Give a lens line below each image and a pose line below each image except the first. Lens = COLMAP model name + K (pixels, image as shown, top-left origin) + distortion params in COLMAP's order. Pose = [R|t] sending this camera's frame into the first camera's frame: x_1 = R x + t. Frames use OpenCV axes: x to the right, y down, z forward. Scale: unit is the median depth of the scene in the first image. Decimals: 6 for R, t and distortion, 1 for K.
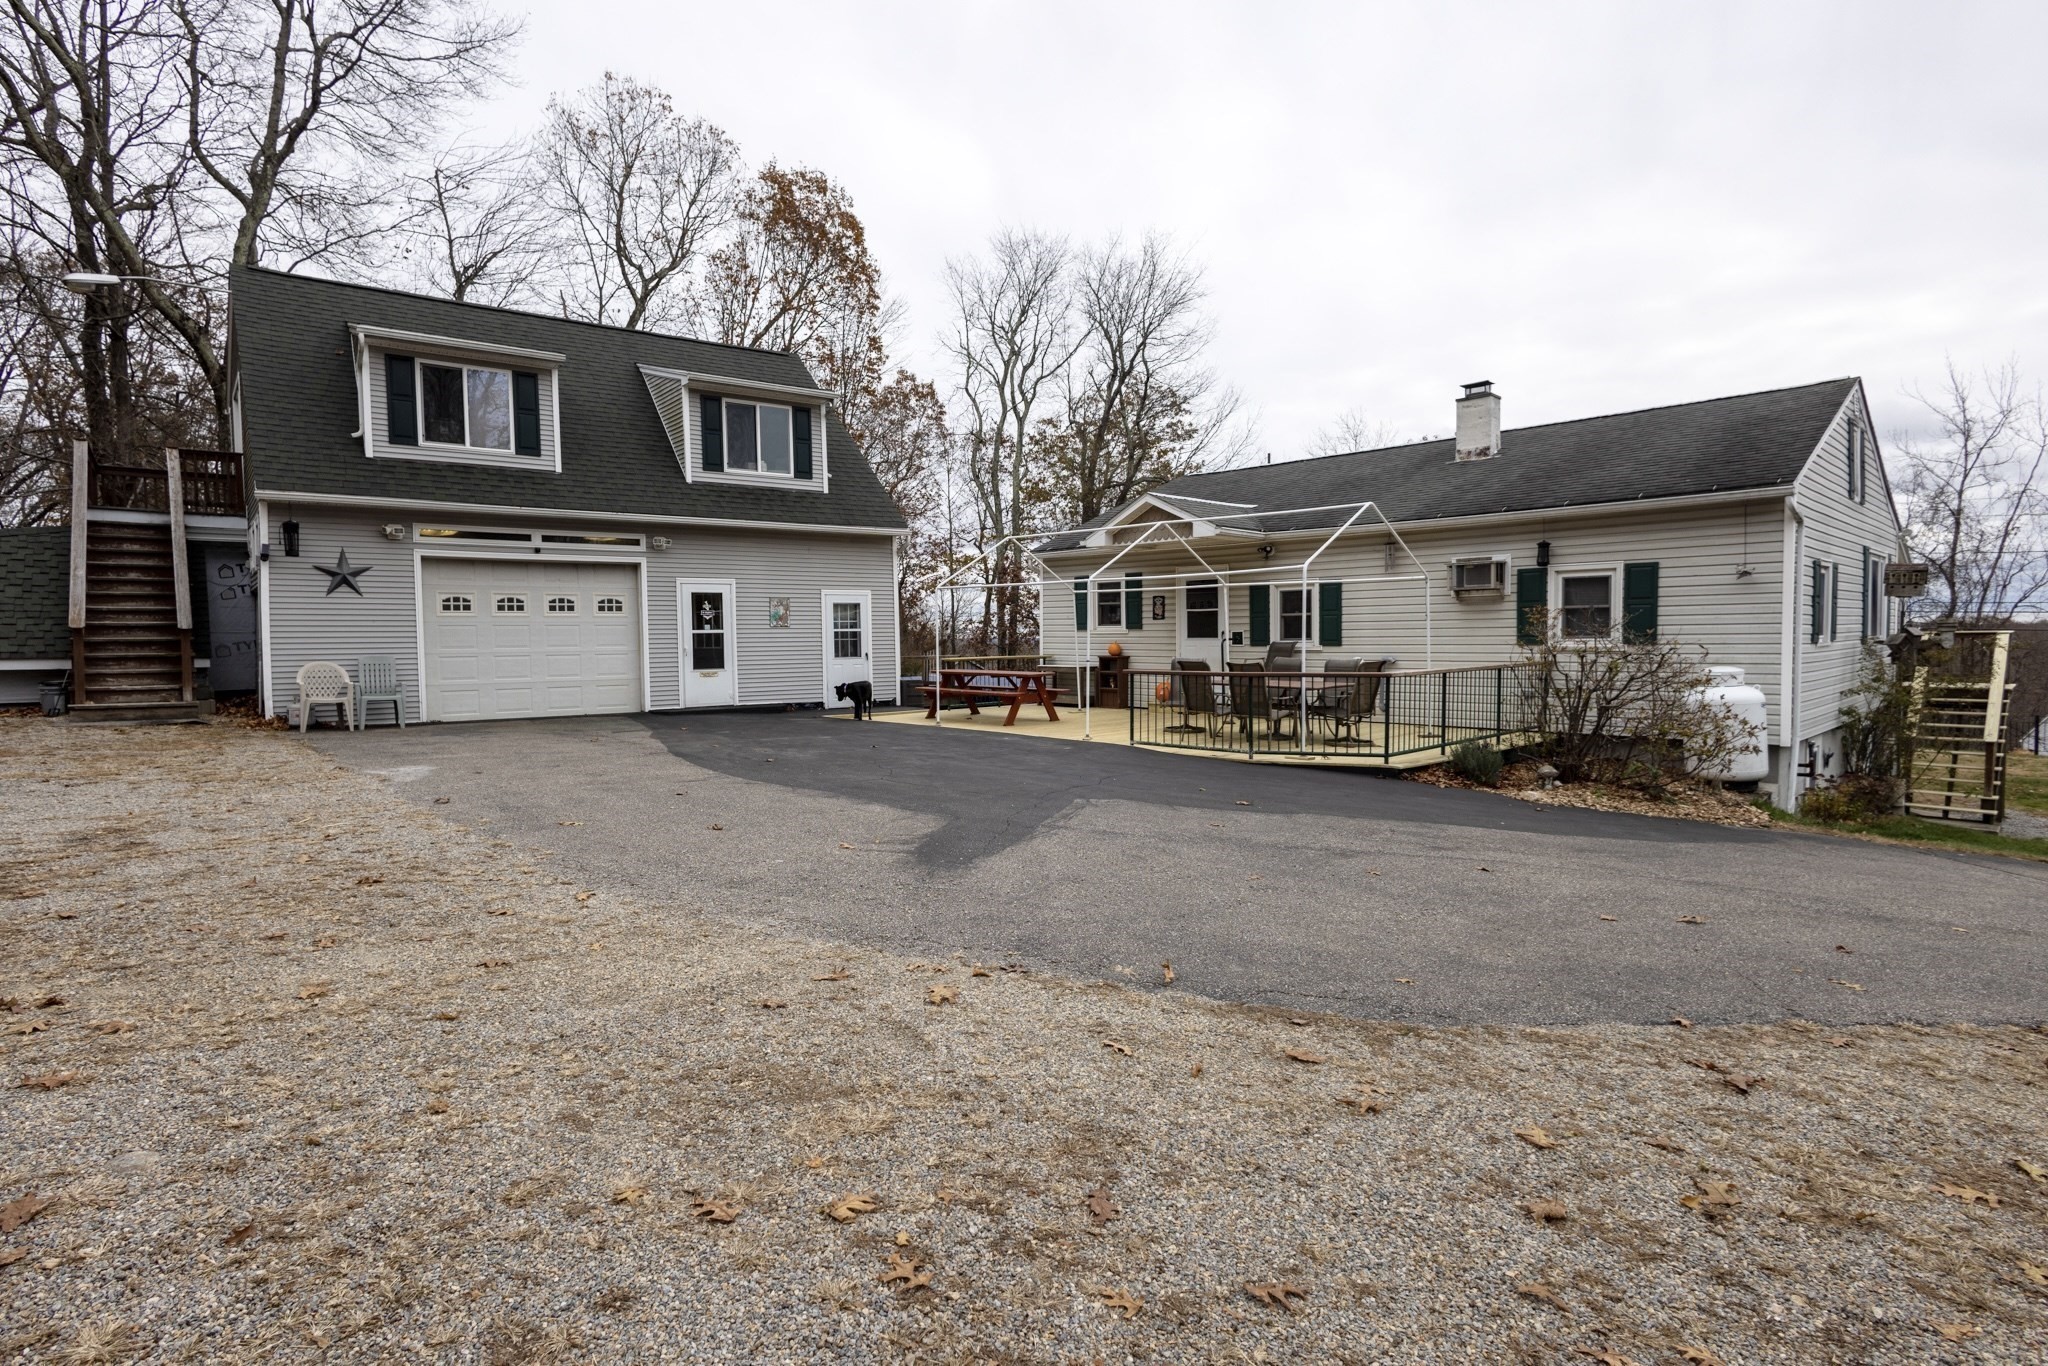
lens RADIAL K [[944.8, 0, 1025.6], [0, 944.8, 676.7], [0, 0, 1]] dist [0.016037, -0.001875]
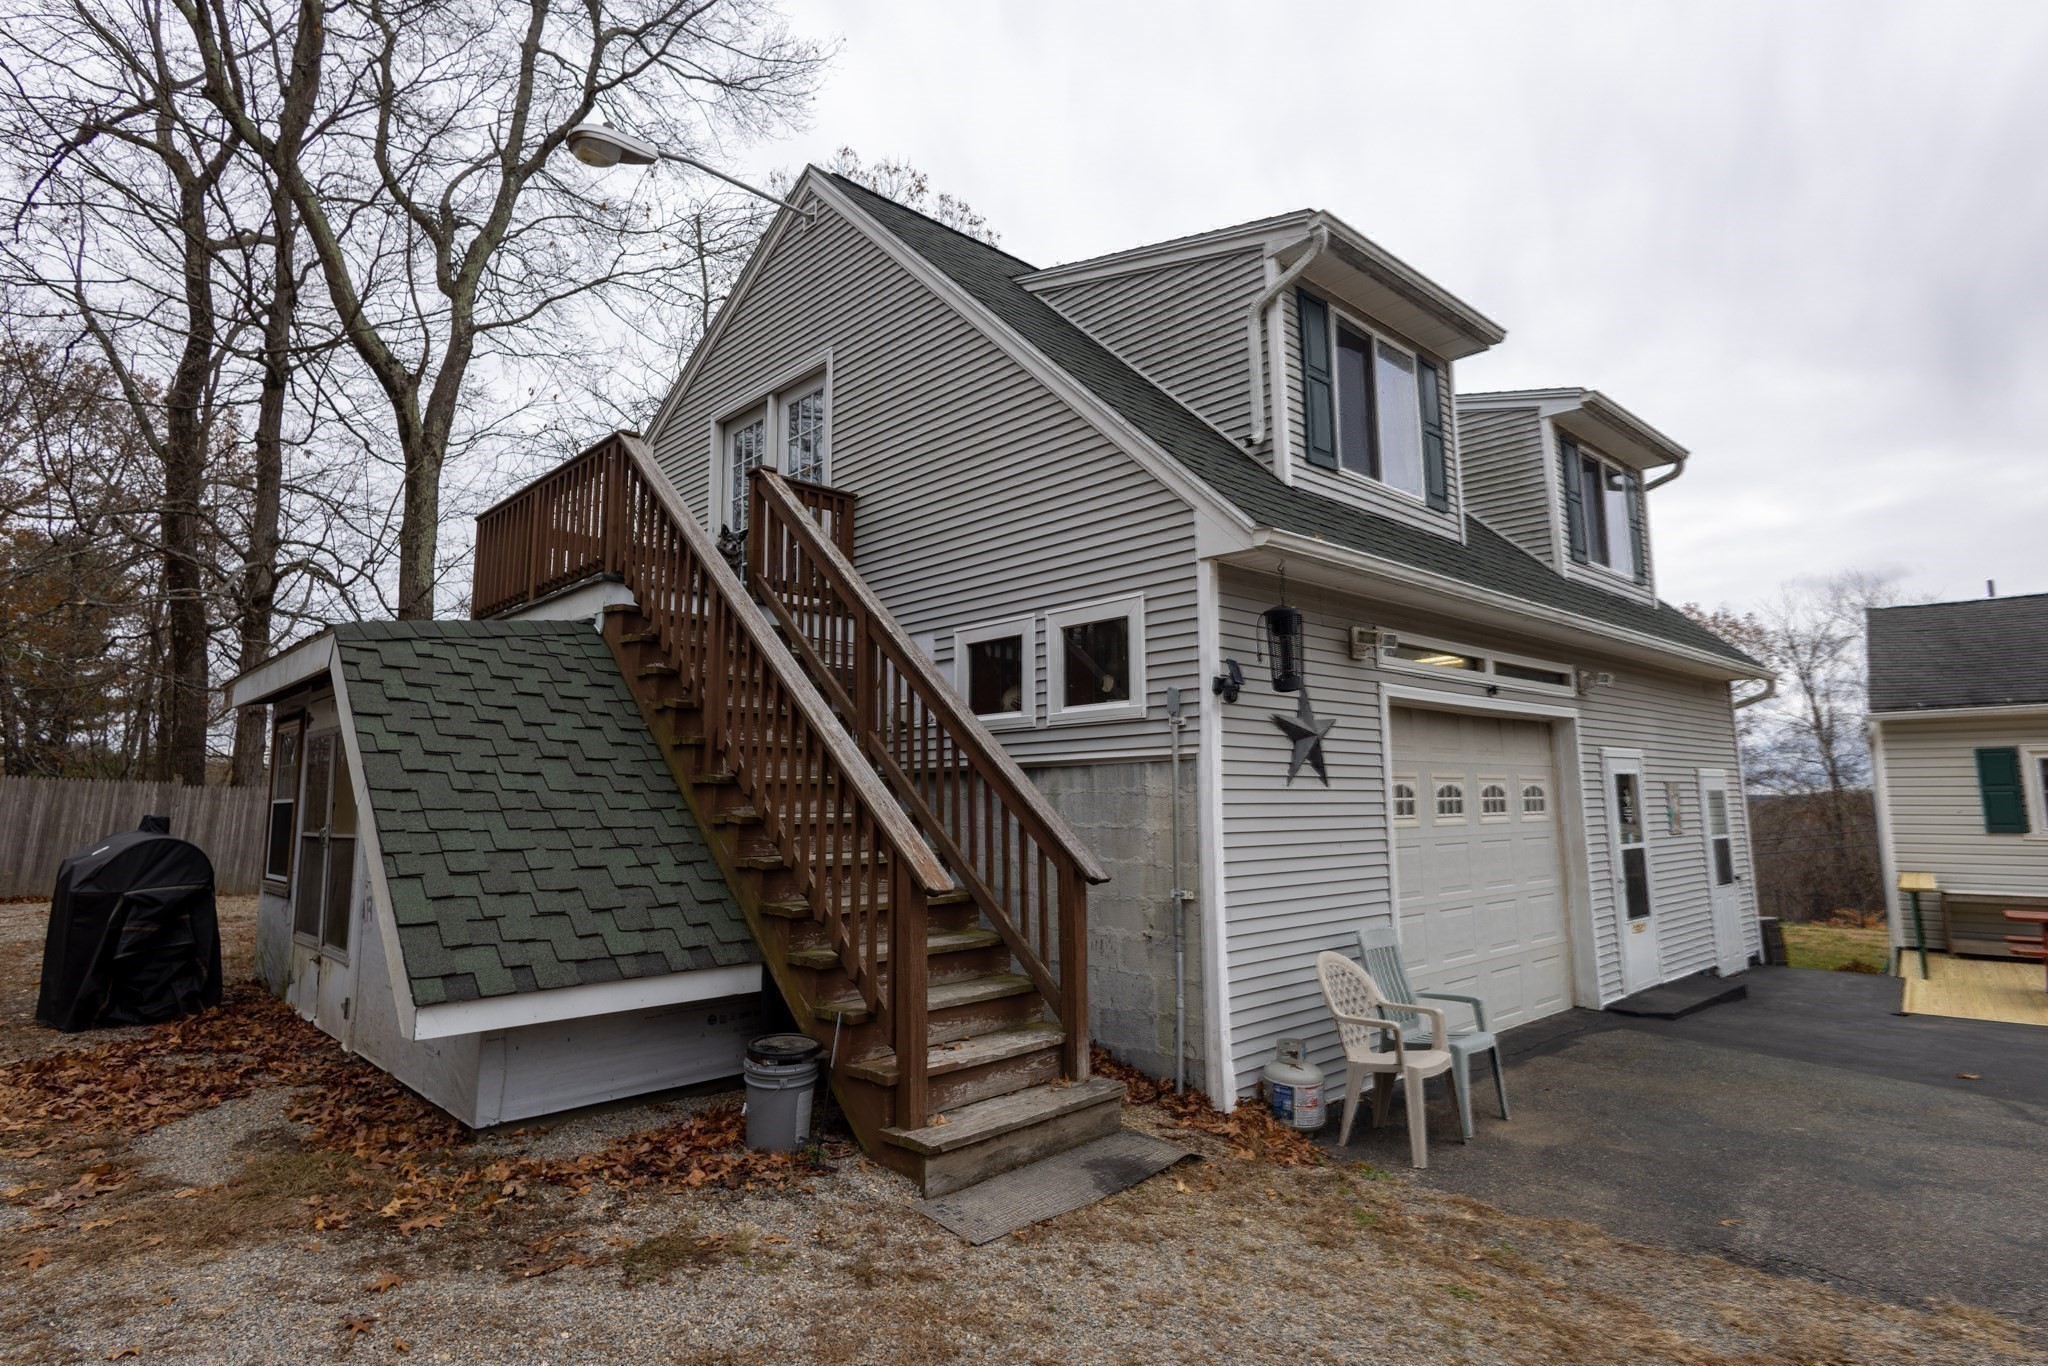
lens RADIAL K [[944.8, 0, 1022.5], [0, 944.8, 686.7], [0, 0, 1]] dist [0.016037, -0.001875]
pose [[0.993951, 0.012038, 0.109160, -0.739497], [0.006804, 0.985314, -0.170615, -0.047227], [-0.109611, 0.170326, 0.979272, 0.489394]]
